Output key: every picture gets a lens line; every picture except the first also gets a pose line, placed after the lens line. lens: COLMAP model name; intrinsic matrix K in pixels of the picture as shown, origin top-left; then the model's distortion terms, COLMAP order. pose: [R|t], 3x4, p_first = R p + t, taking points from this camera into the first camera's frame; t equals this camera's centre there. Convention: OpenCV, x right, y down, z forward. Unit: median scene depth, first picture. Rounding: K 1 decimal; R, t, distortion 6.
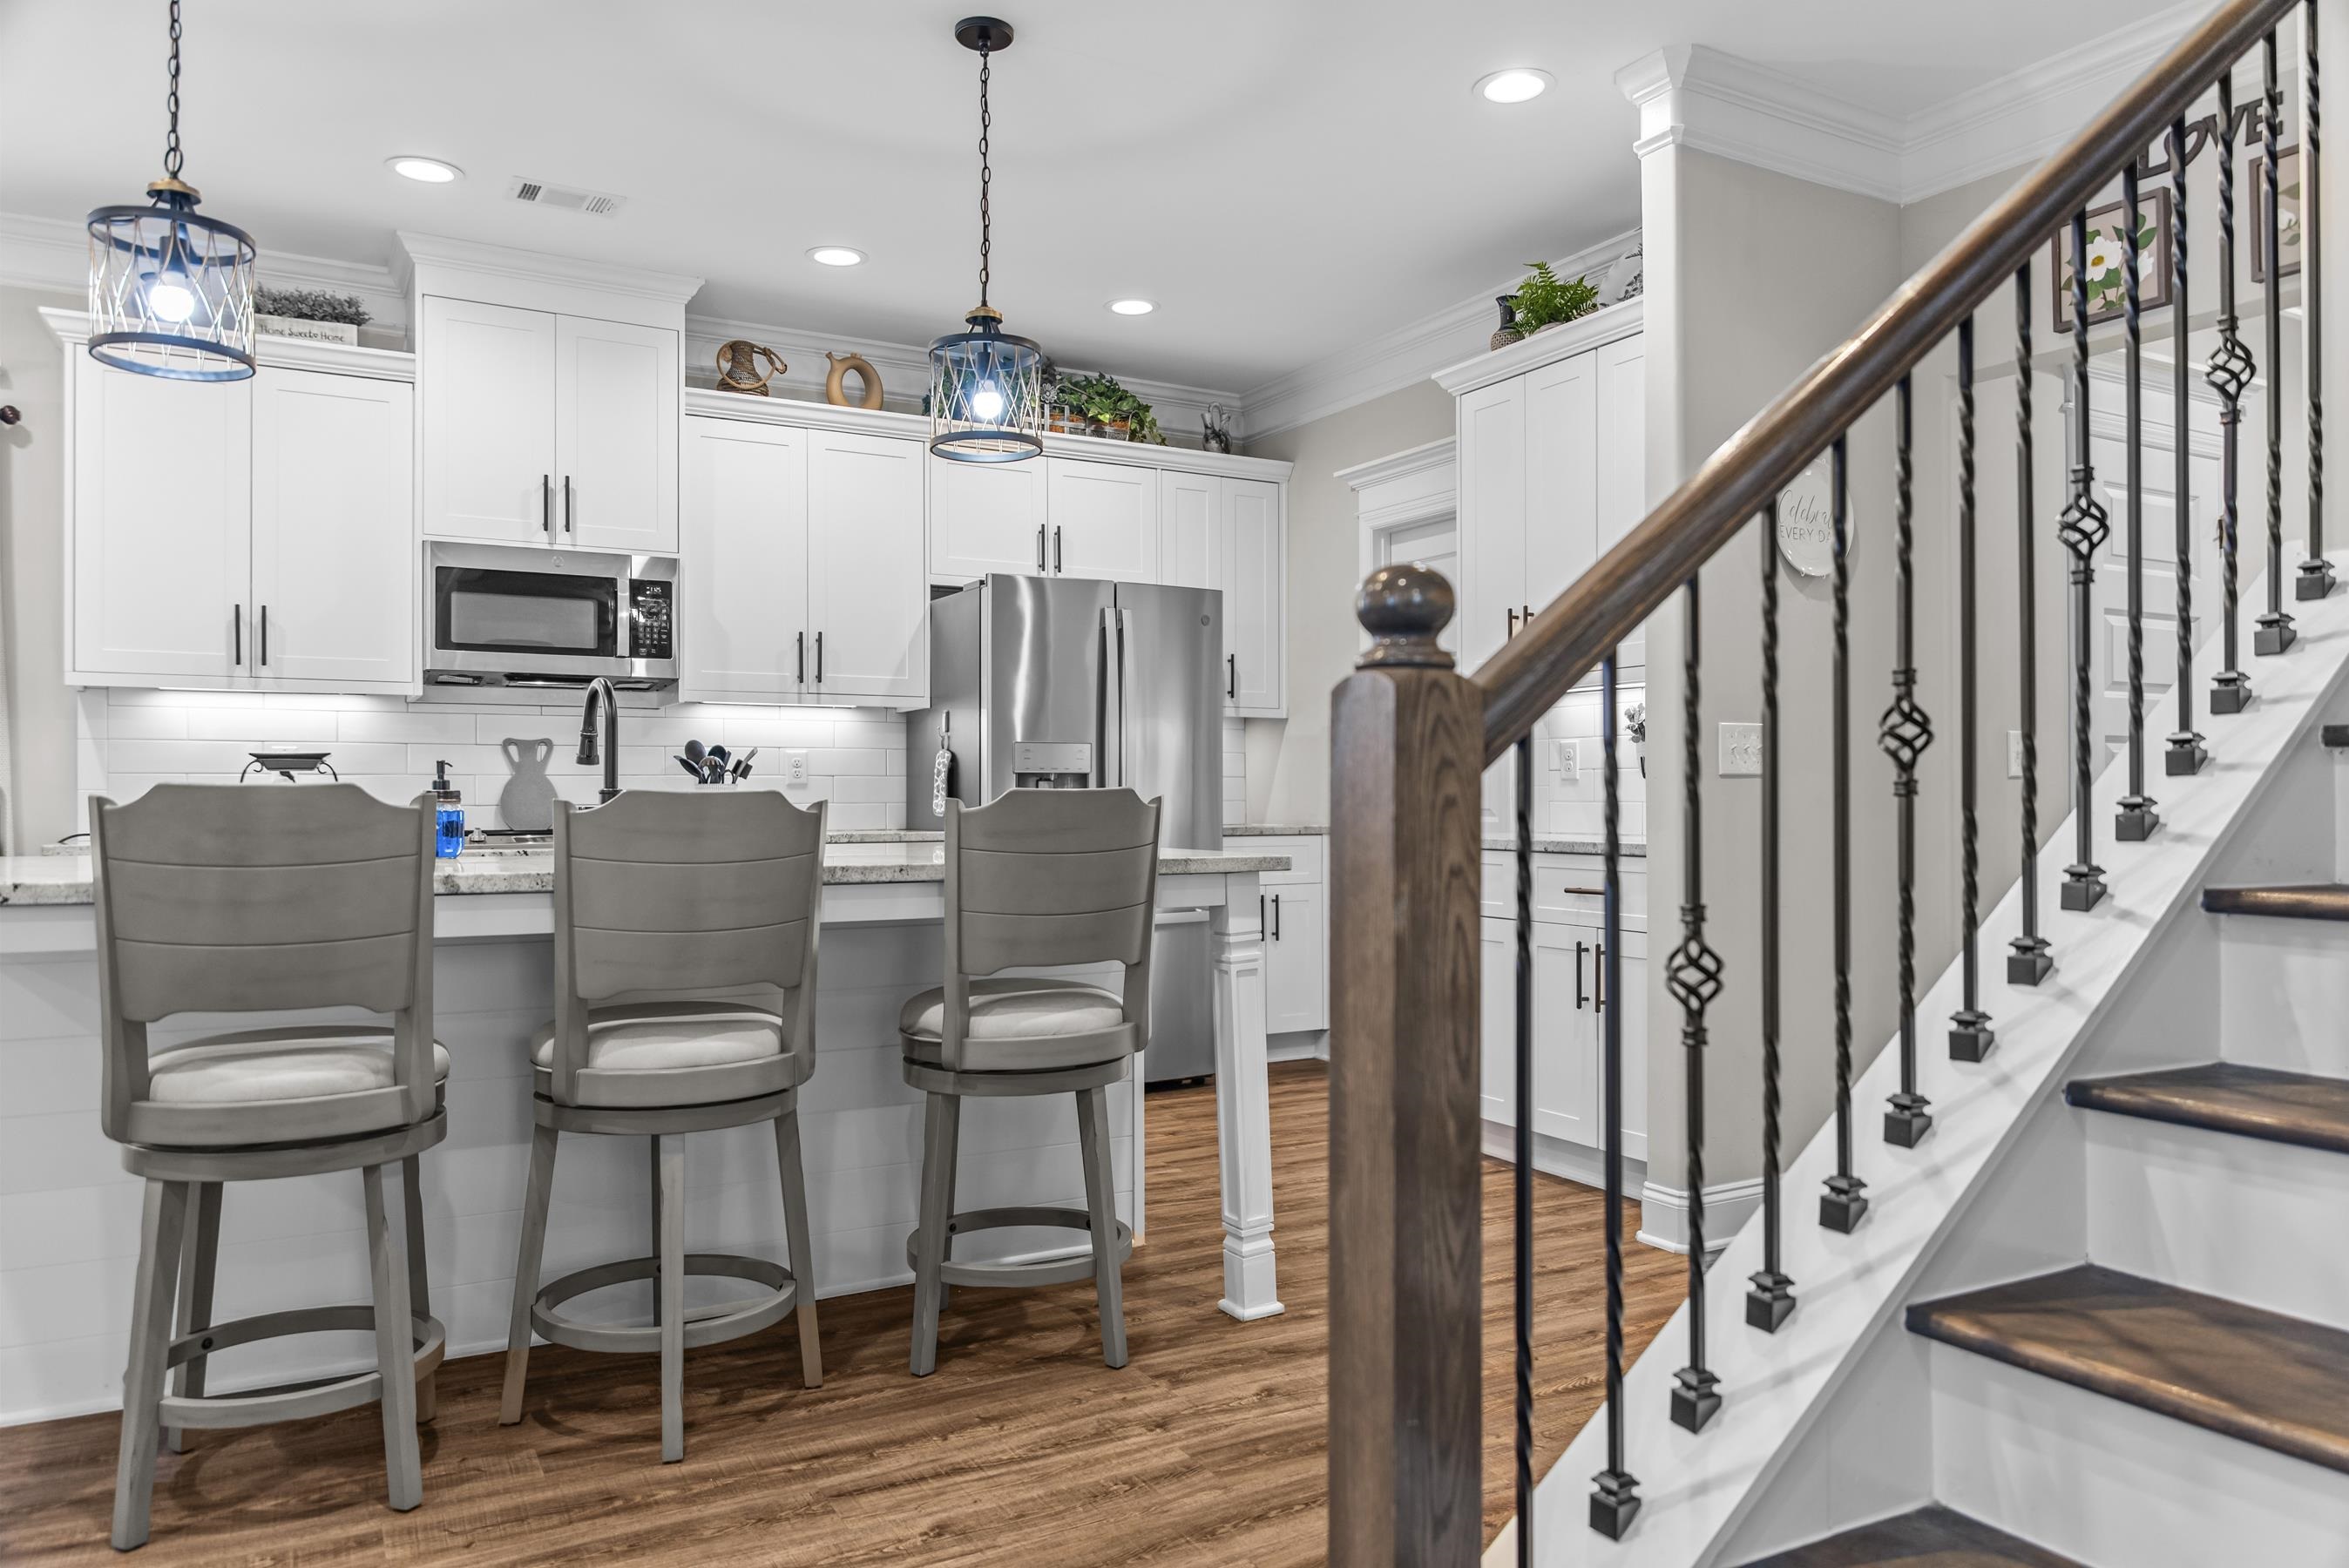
lens RADIAL K [[1583.7, 0, 1174.3], [0, 1583.7, 782.9], [0, 0, 1]] dist [0.004366, -0.010461]
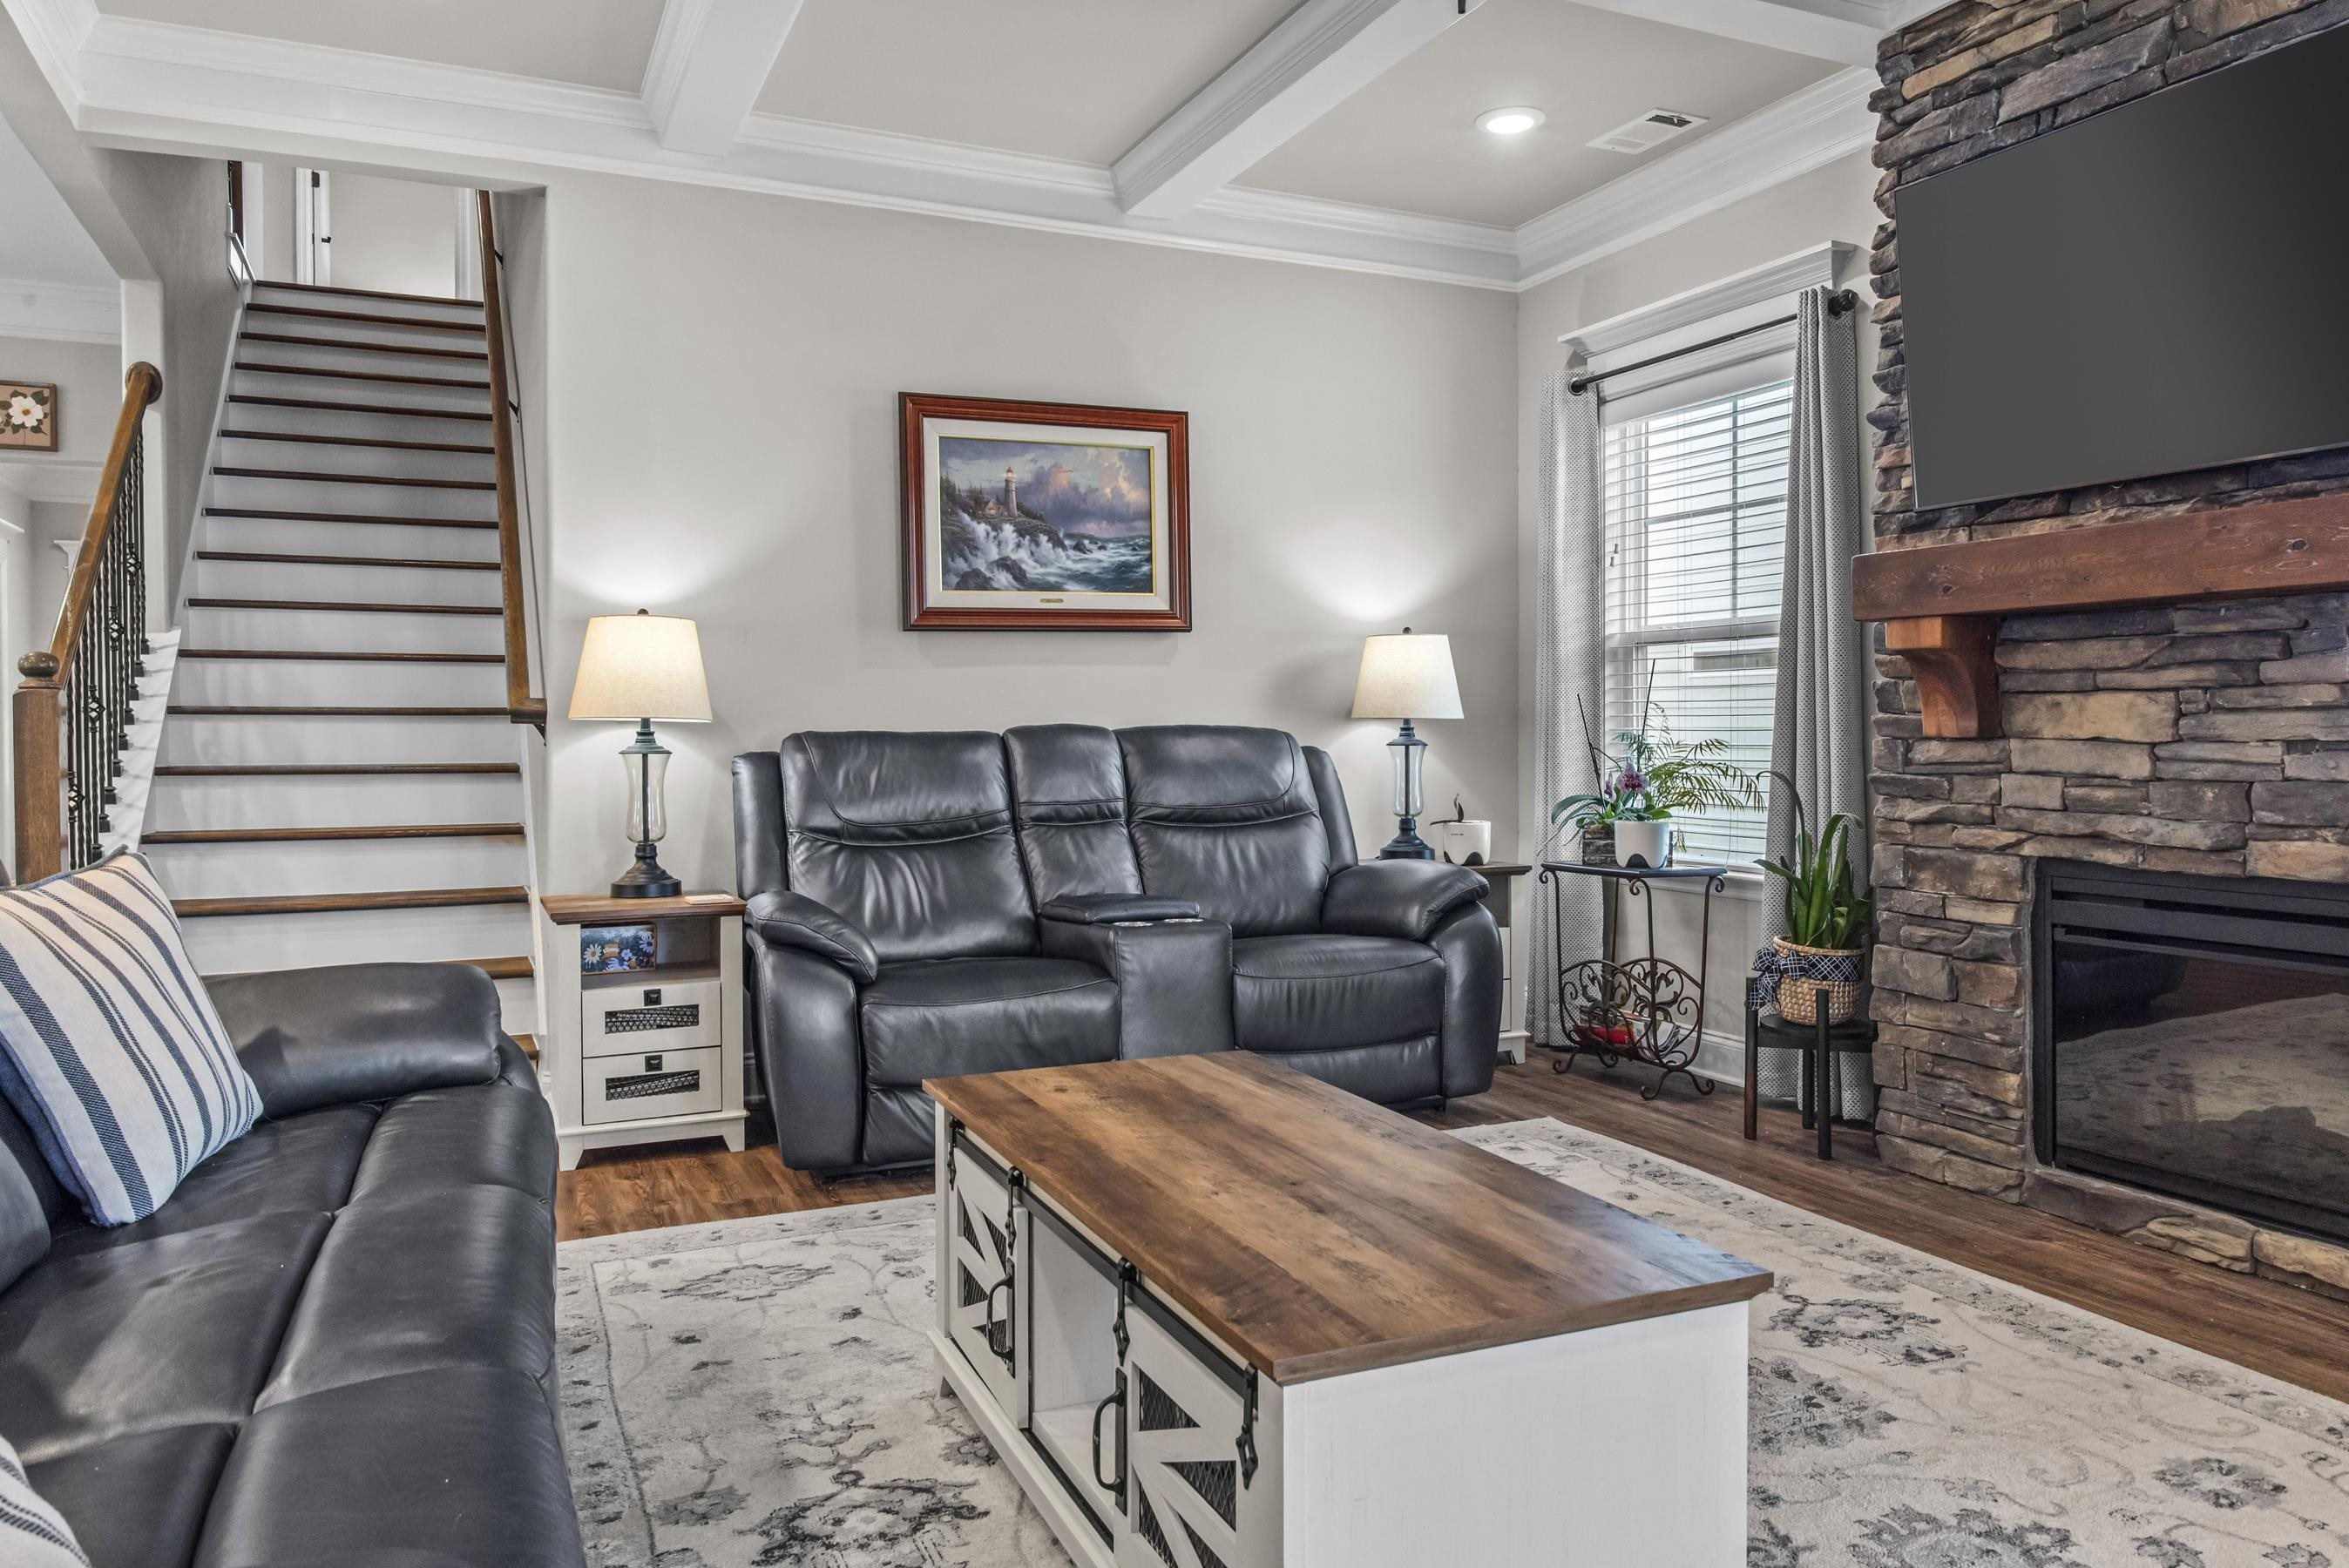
lens RADIAL K [[1583.7, 0, 1201.1], [0, 1583.7, 757.8], [0, 0, 1]] dist [0.004366, -0.010461]
pose [[0.069743, -0.018099, 0.997401, -0.696232], [-0.002467, 0.999829, 0.018316, -0.000942], [-0.997562, -0.003738, 0.069686, -0.350963]]
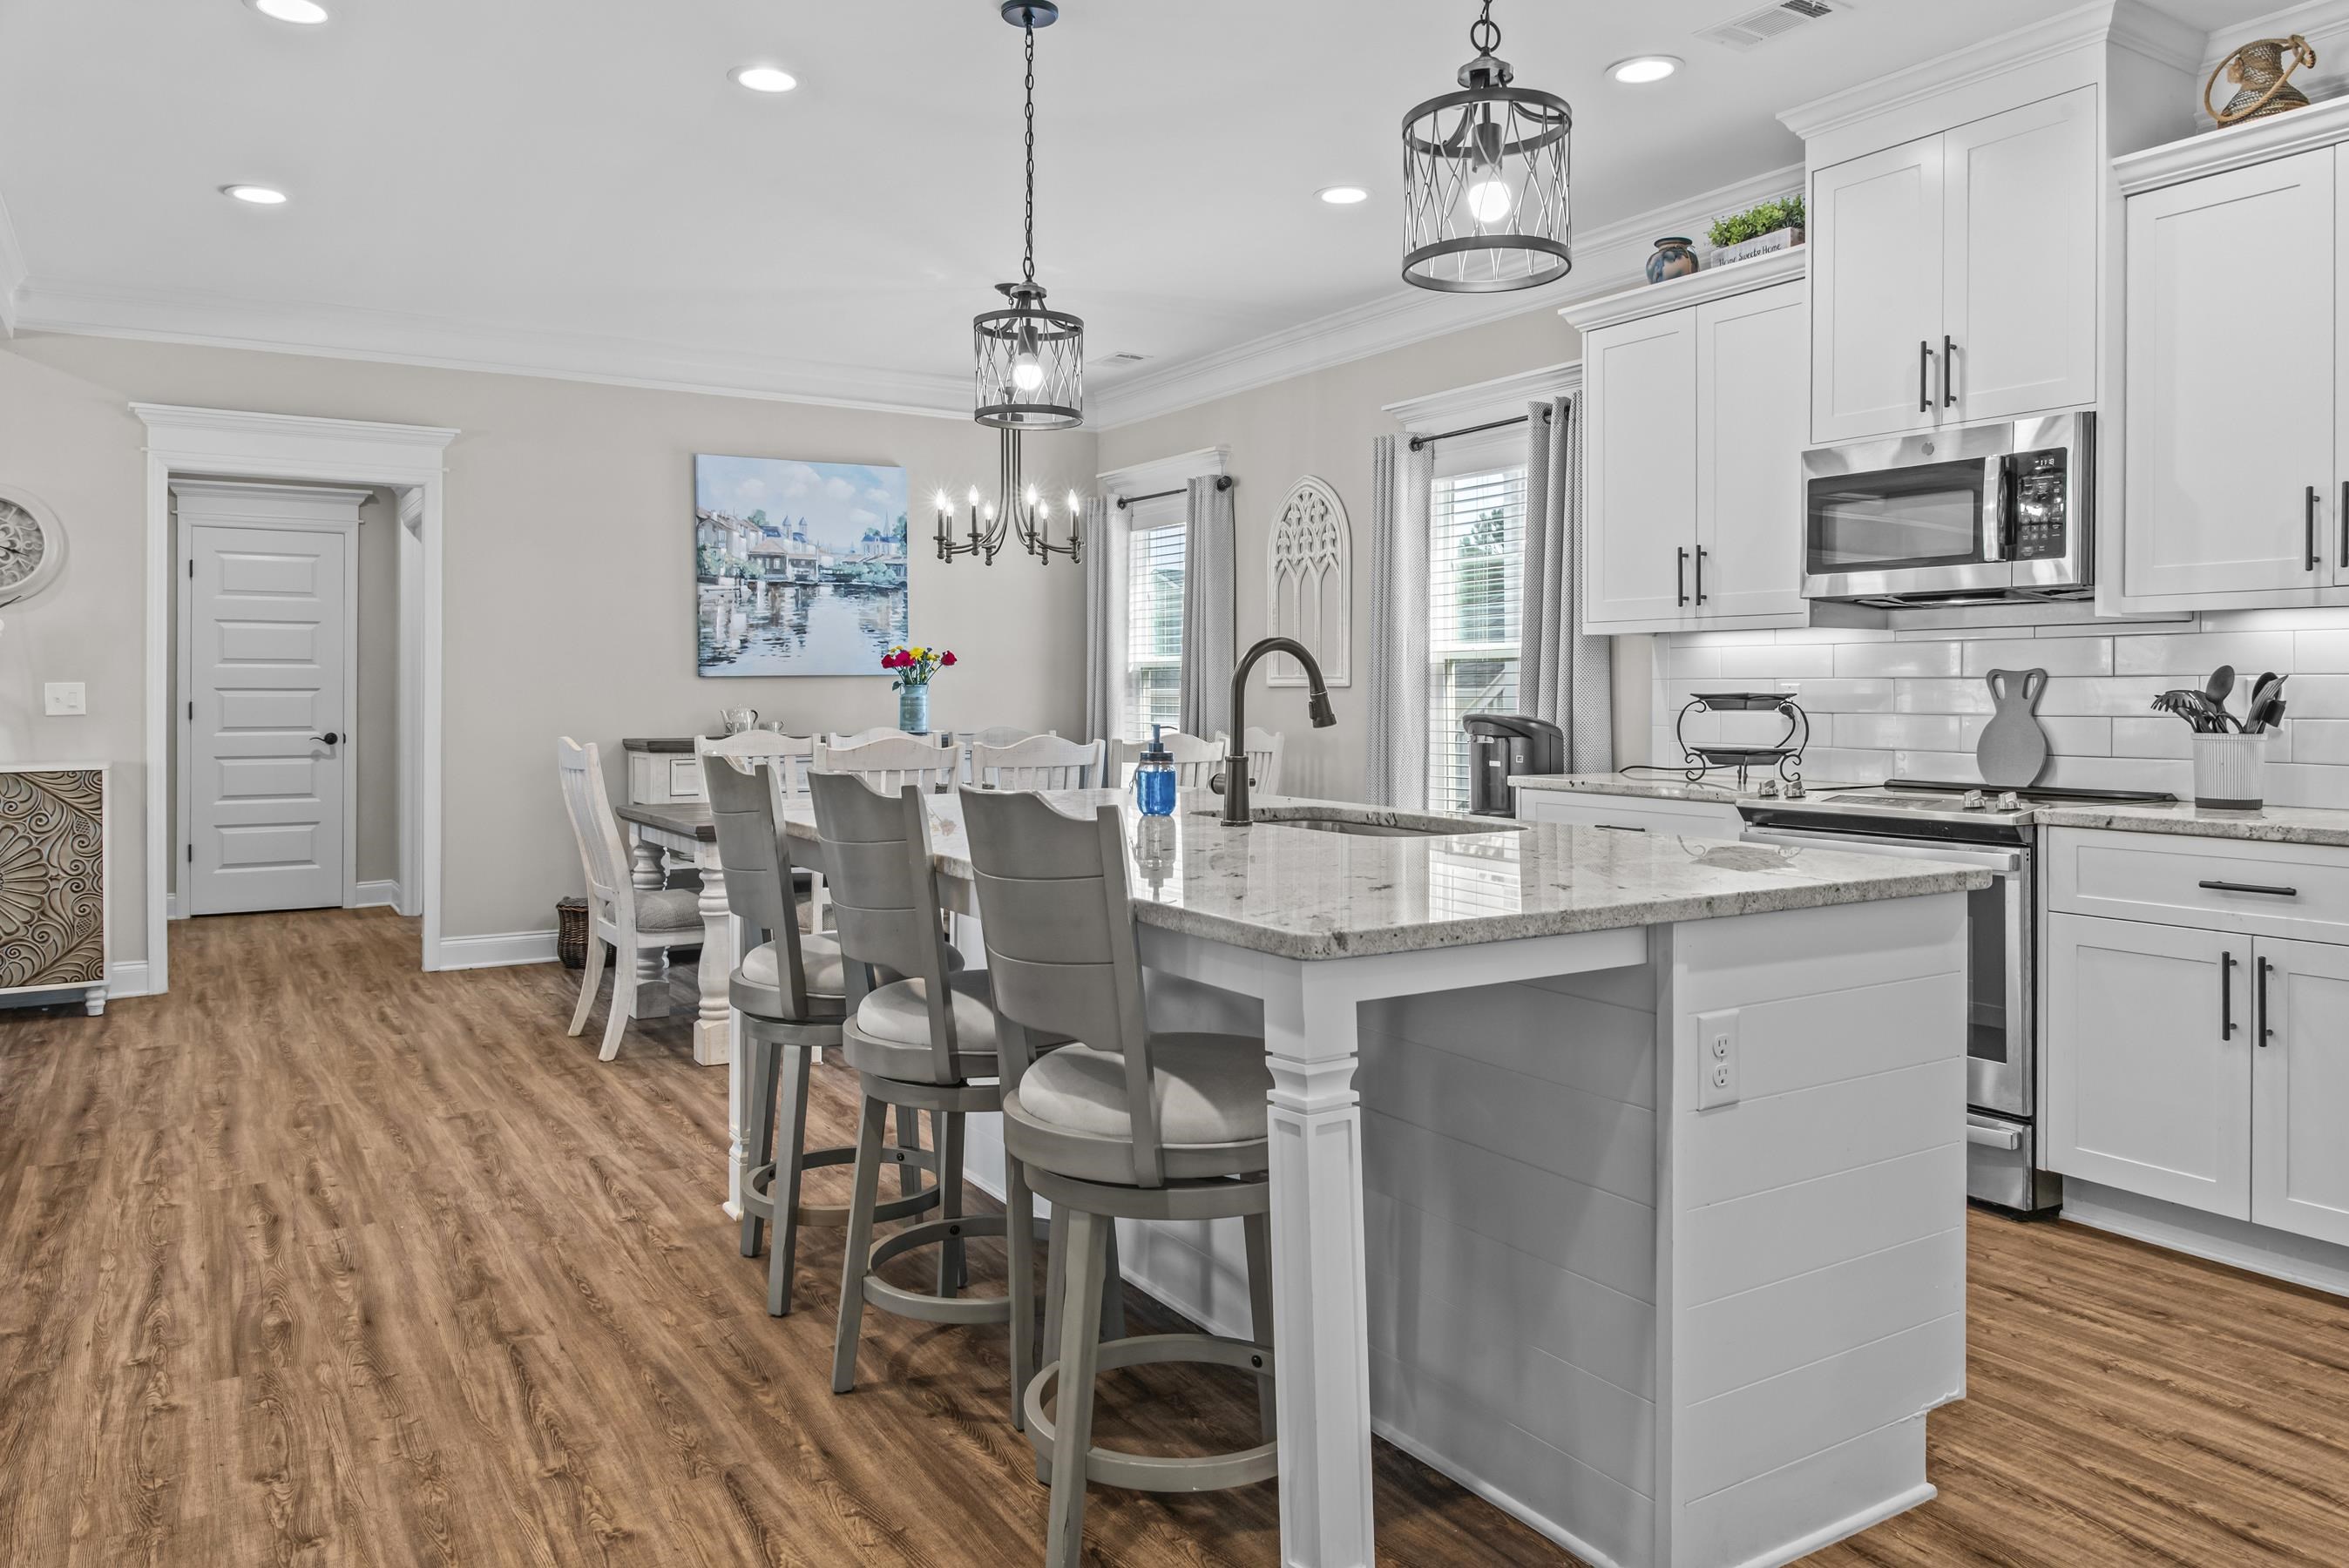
lens RADIAL K [[1583.7, 0, 1185.0], [0, 1583.7, 721.7], [0, 0, 1]] dist [0.004366, -0.010461]
pose [[0.051216, 0.020562, -0.998476, 0.394936], [0.009931, 0.999728, 0.021097, -0.025404], [0.998638, -0.010997, 0.050997, 0.610289]]
